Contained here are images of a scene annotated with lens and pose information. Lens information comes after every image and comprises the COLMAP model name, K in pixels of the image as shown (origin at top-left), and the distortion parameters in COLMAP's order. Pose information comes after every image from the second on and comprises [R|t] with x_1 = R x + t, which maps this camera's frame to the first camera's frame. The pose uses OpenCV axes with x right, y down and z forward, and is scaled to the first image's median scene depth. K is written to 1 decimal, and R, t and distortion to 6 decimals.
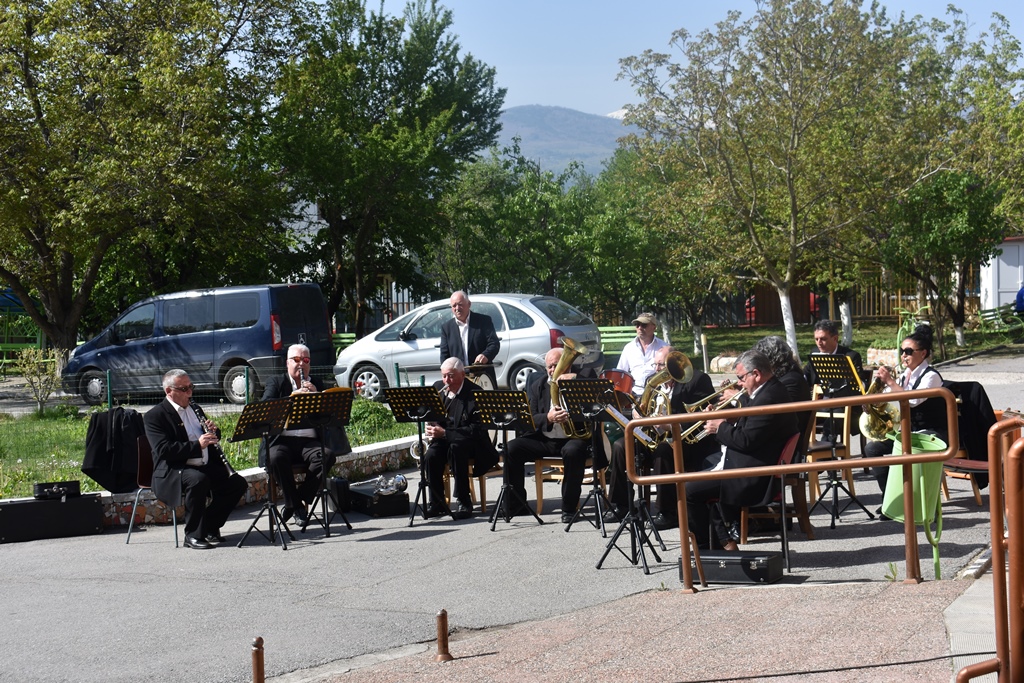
lens RADIAL K [[1490.7, 0, 513.3], [0, 1490.7, 328.1], [0, 0, 1]] dist [0.039405, -0.451778]
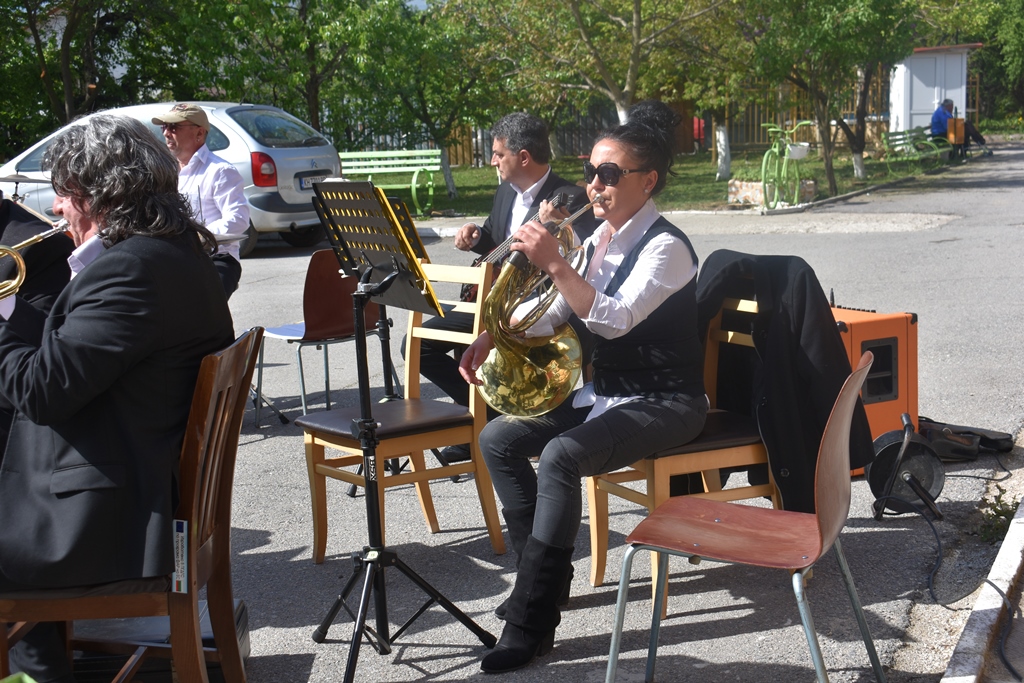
lens RADIAL K [[1490.7, 0, 513.3], [0, 1490.7, 328.1], [0, 0, 1]] dist [0.039405, -0.451778]
pose [[0.998618, -0.007974, 0.051949, 0.088868], [0.002262, 0.994030, 0.109080, 0.005223], [-0.052509, -0.108812, 0.992675, 0.254509]]
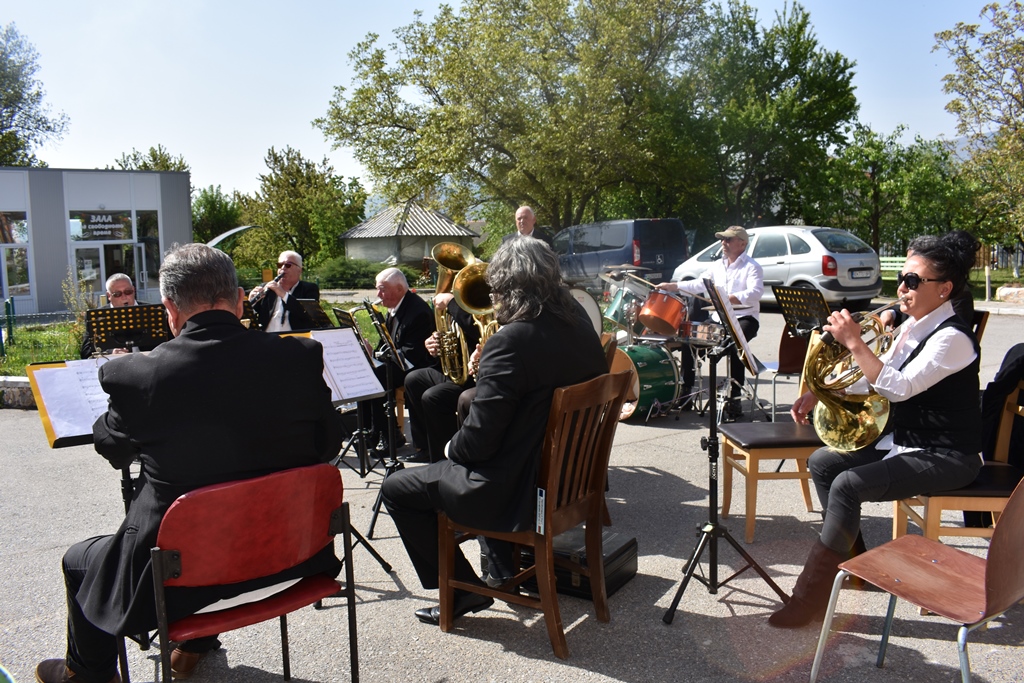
lens RADIAL K [[794.9, 0, 512.0], [0, 794.9, 341.5], [0, 0, 1]] dist [-0.115048, 0.035142]
pose [[0.853042, 0.079642, -0.515729, 0.113234], [-0.024730, 0.993345, 0.112493, 0.004010], [0.521256, -0.083207, 0.849335, 0.285453]]
